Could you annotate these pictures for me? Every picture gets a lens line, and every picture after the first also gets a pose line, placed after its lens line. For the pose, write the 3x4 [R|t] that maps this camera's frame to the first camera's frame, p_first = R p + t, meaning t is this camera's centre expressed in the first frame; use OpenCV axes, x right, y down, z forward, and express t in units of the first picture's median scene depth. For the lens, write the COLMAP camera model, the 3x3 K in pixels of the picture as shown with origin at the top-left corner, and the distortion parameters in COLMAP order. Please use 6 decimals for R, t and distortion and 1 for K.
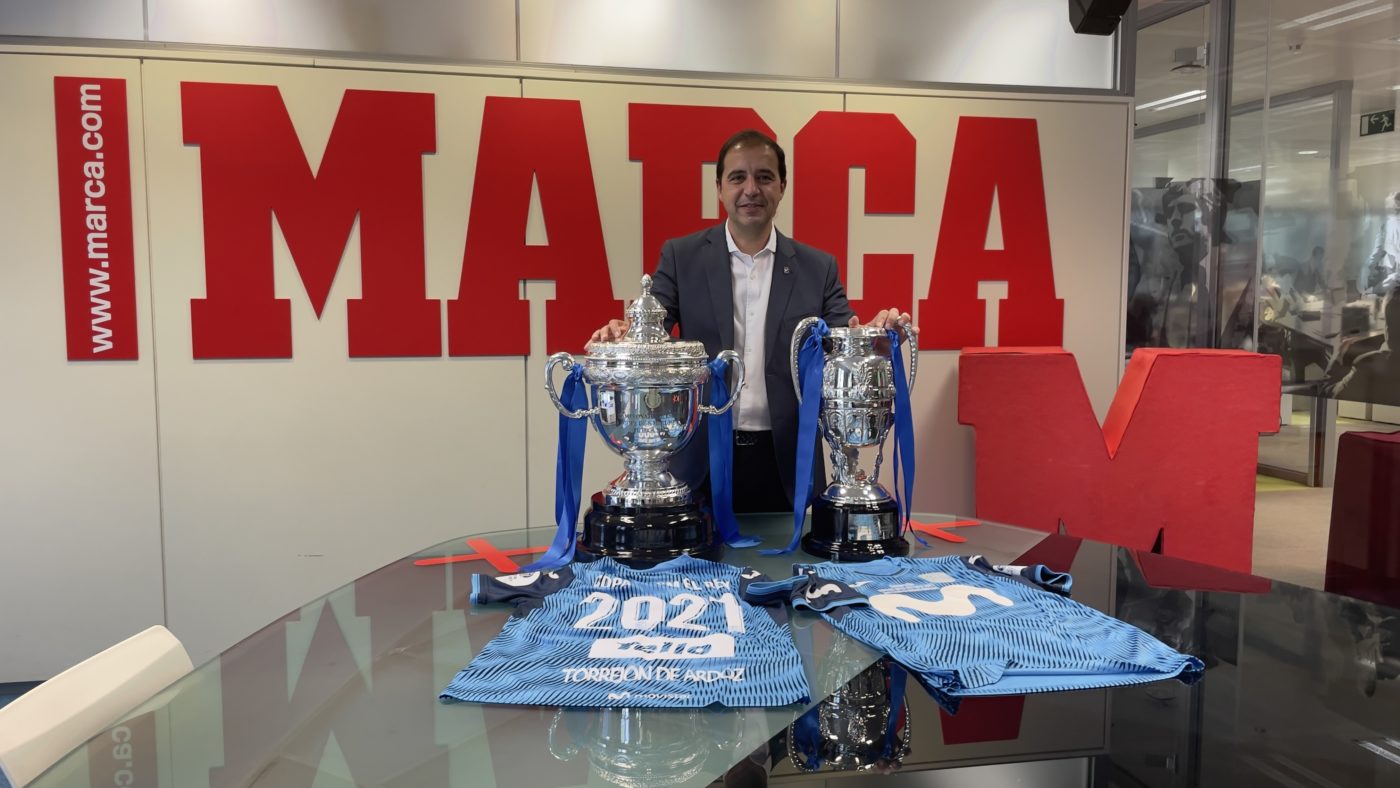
lens RADIAL K [[1144.0, 0, 694.8], [0, 1144.0, 399.1], [0, 0, 1]] dist [0.080691, -0.137092]
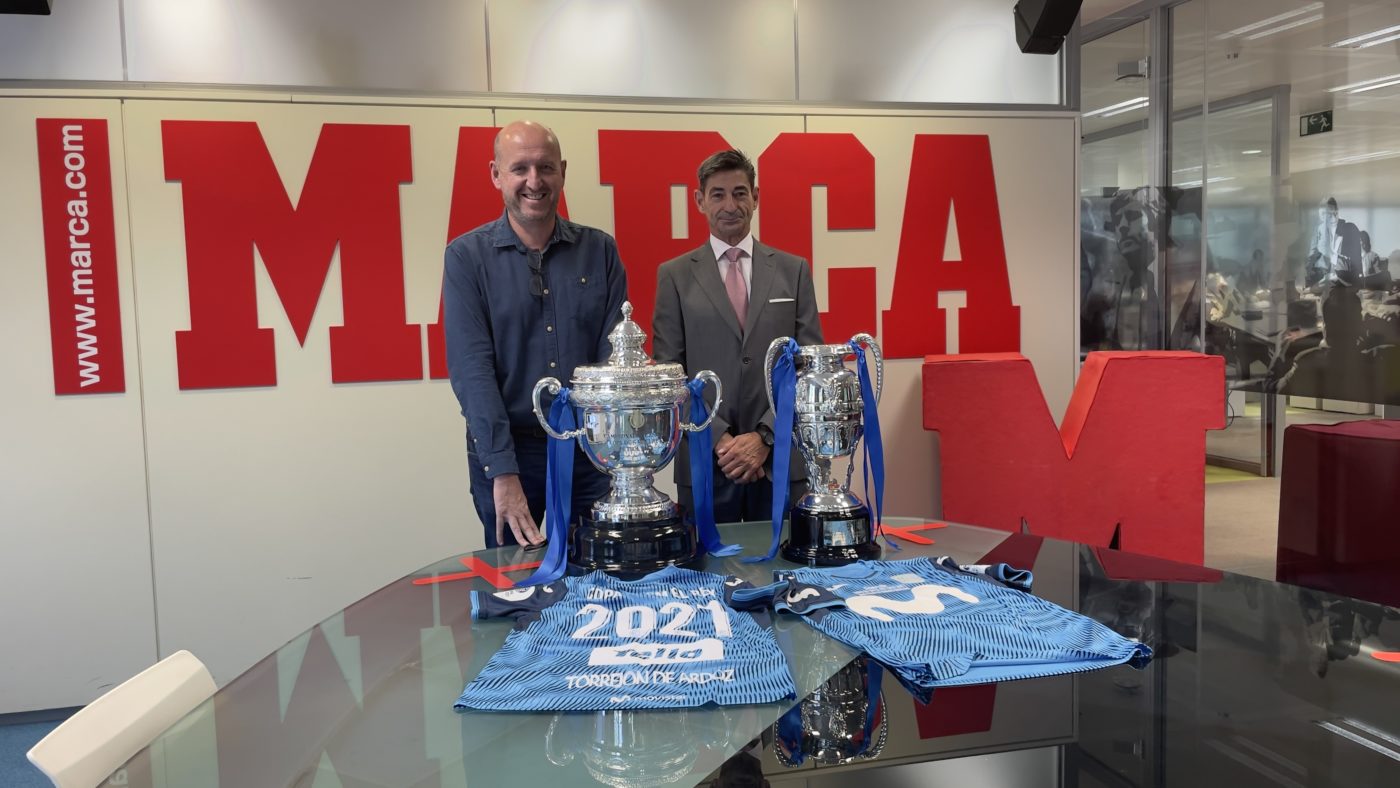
lens RADIAL K [[1144.0, 0, 699.8], [0, 1144.0, 392.8], [0, 0, 1]] dist [0.080691, -0.137092]
pose [[0.999008, -0.029857, 0.033046, -0.008003], [0.030219, 0.999488, -0.010525, -0.007508], [-0.032715, 0.011513, 0.999398, -0.039547]]
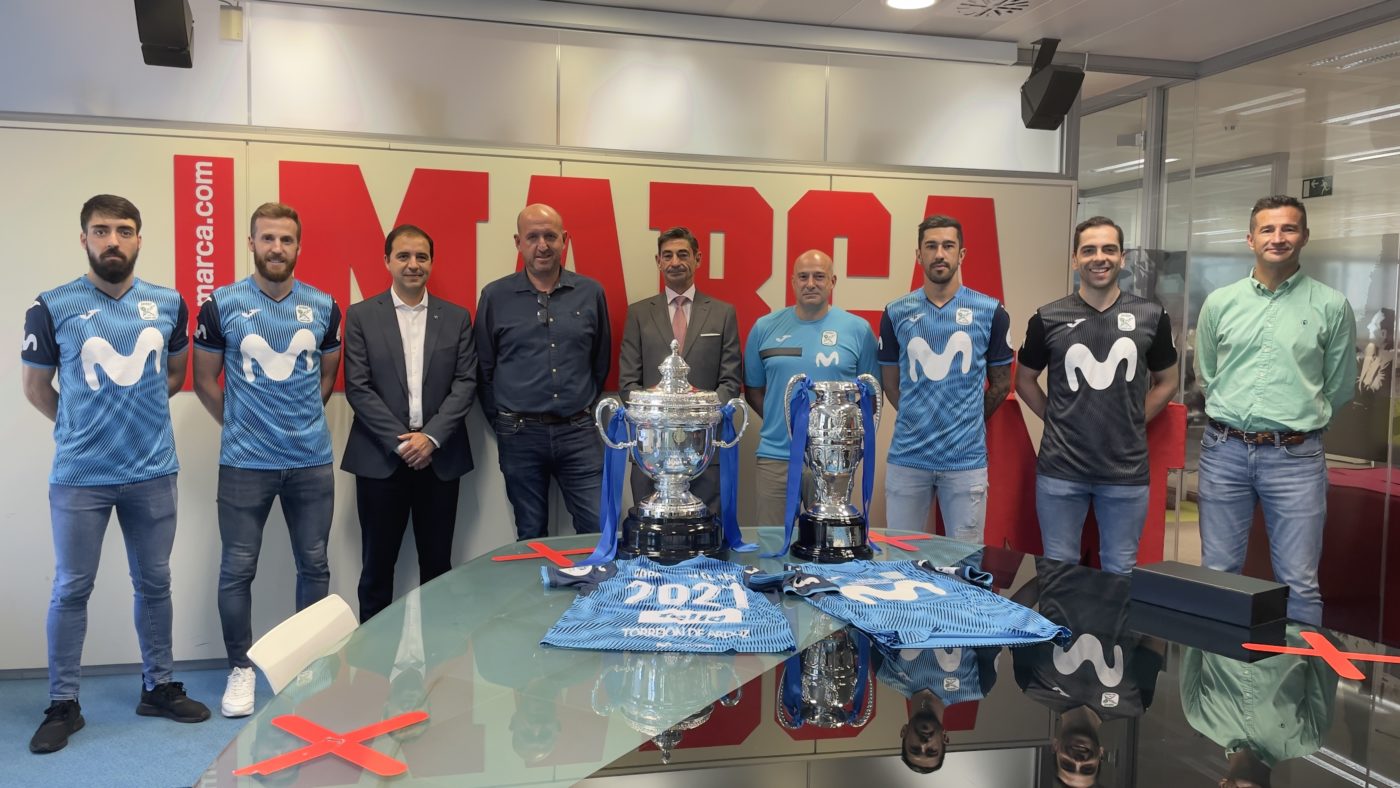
lens RADIAL K [[1144.0, 0, 701.7], [0, 1144.0, 390.4], [0, 0, 1]] dist [0.080691, -0.137092]
pose [[0.999722, 0.017714, 0.015529, -0.020528], [-0.017269, 0.999449, -0.028353, -0.009717], [-0.016023, 0.028077, 0.999477, -0.201073]]
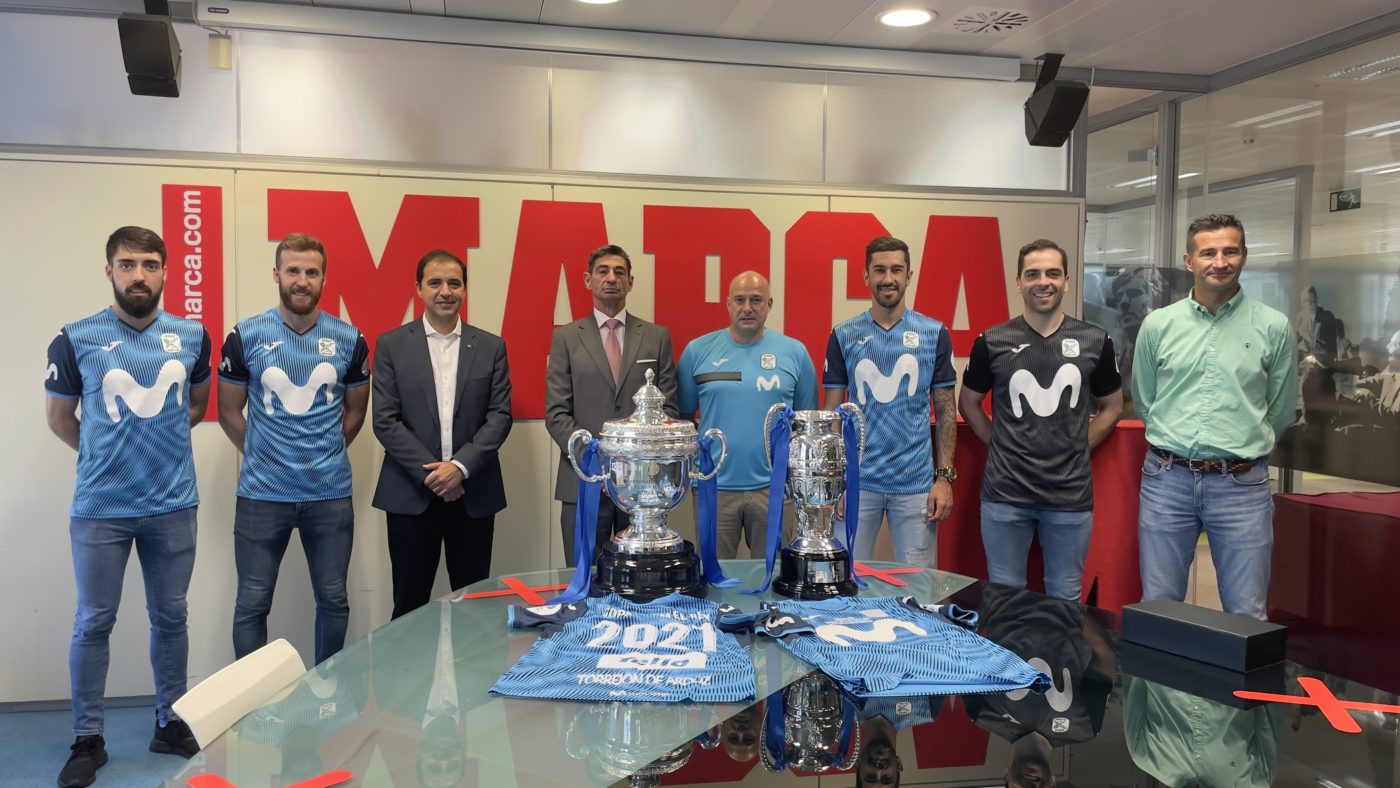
lens RADIAL K [[1144.0, 0, 699.6], [0, 1144.0, 386.7], [0, 0, 1]] dist [0.080691, -0.137092]
pose [[0.999816, 0.011014, -0.015719, 0.022213], [-0.011729, 0.998865, -0.046154, -0.020919], [0.015192, 0.046329, 0.998811, -0.175013]]
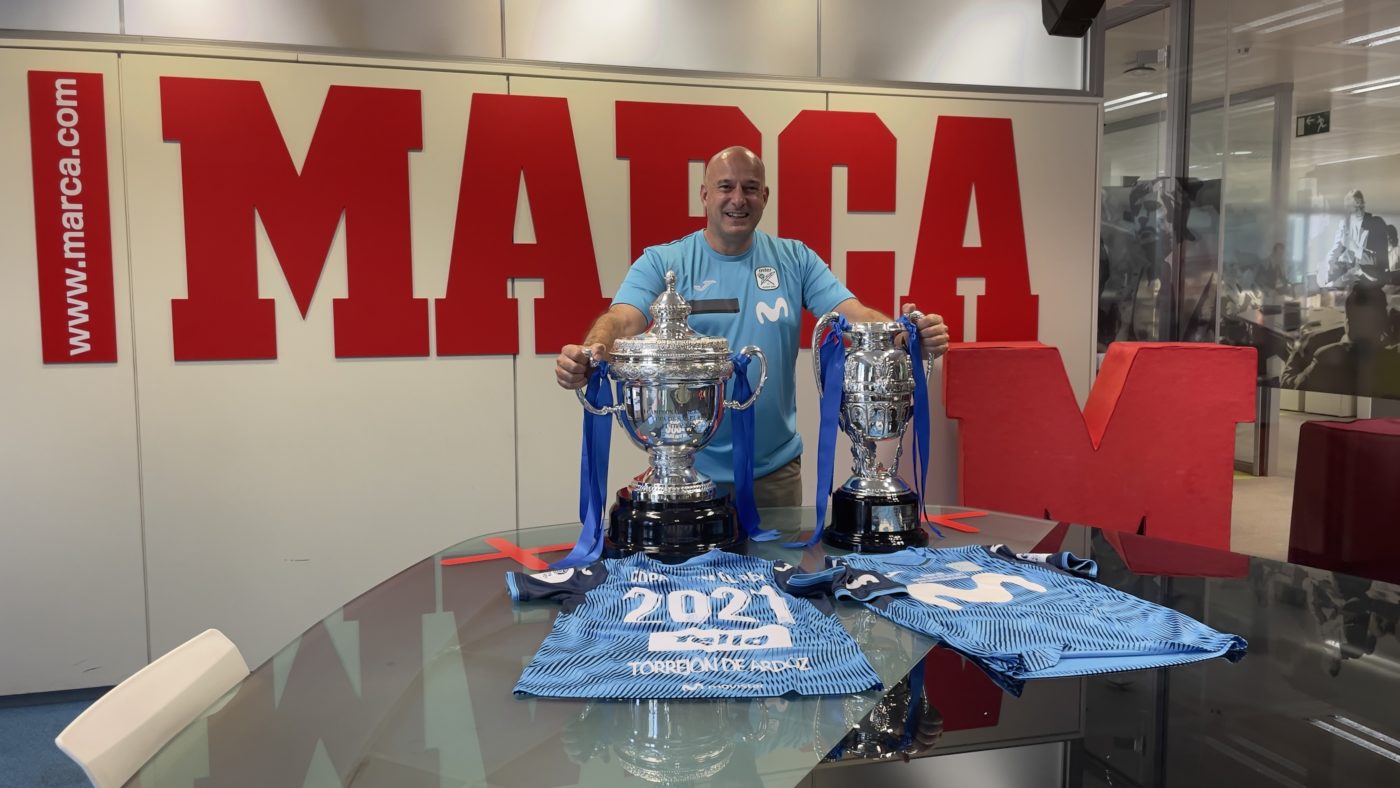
lens RADIAL K [[1144.0, 0, 702.8], [0, 1144.0, 399.2], [0, 0, 1]] dist [0.080691, -0.137092]
pose [[0.998018, -0.011093, 0.061951, -0.051487], [0.011087, 0.999938, 0.000447, 0.002383], [-0.061952, 0.000241, 0.998079, -0.002410]]
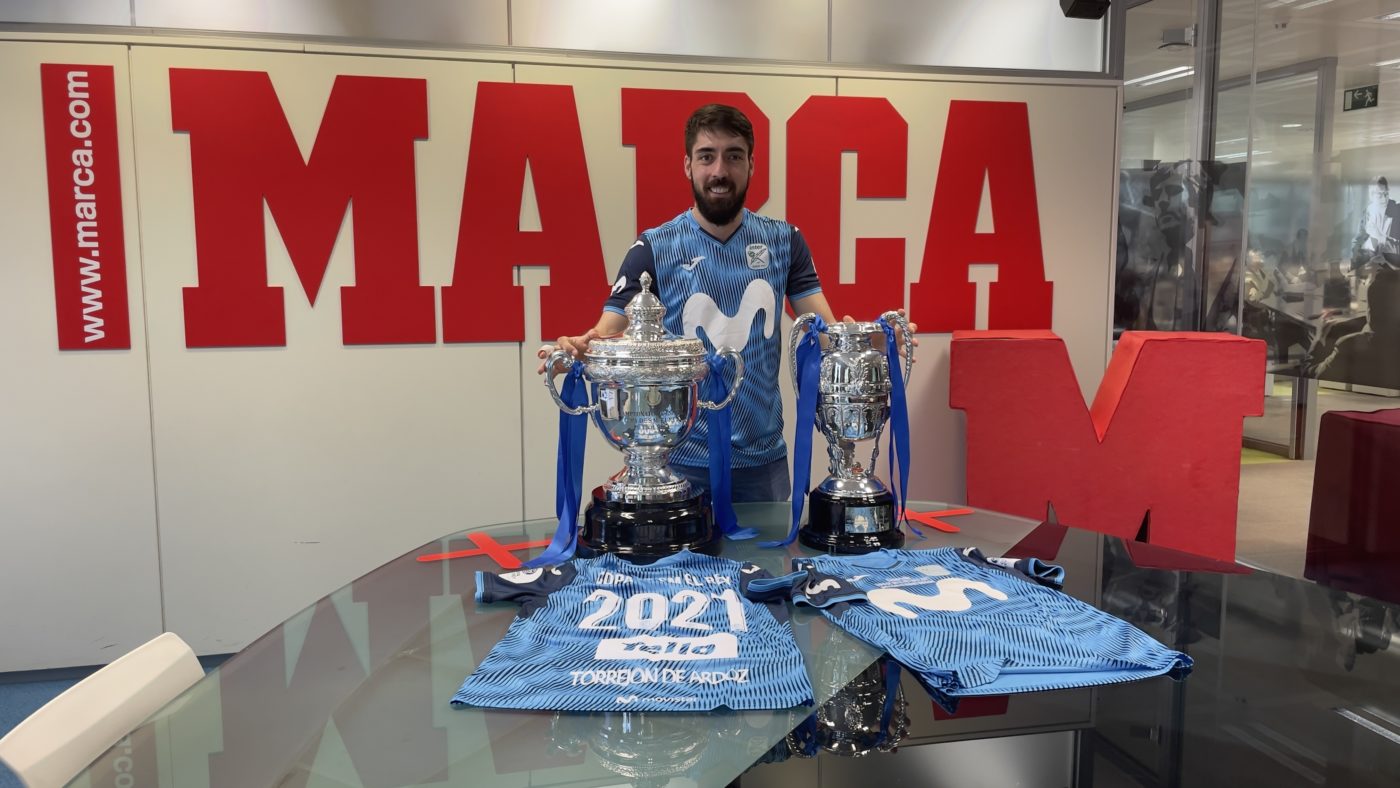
lens RADIAL K [[1144.0, 0, 707.0], [0, 1144.0, 397.2], [0, 0, 1]] dist [0.080691, -0.137092]
pose [[0.999758, -0.005426, 0.021333, -0.006671], [0.004870, 0.999650, 0.026015, -0.016359], [-0.021467, -0.025905, 0.999434, -0.007452]]
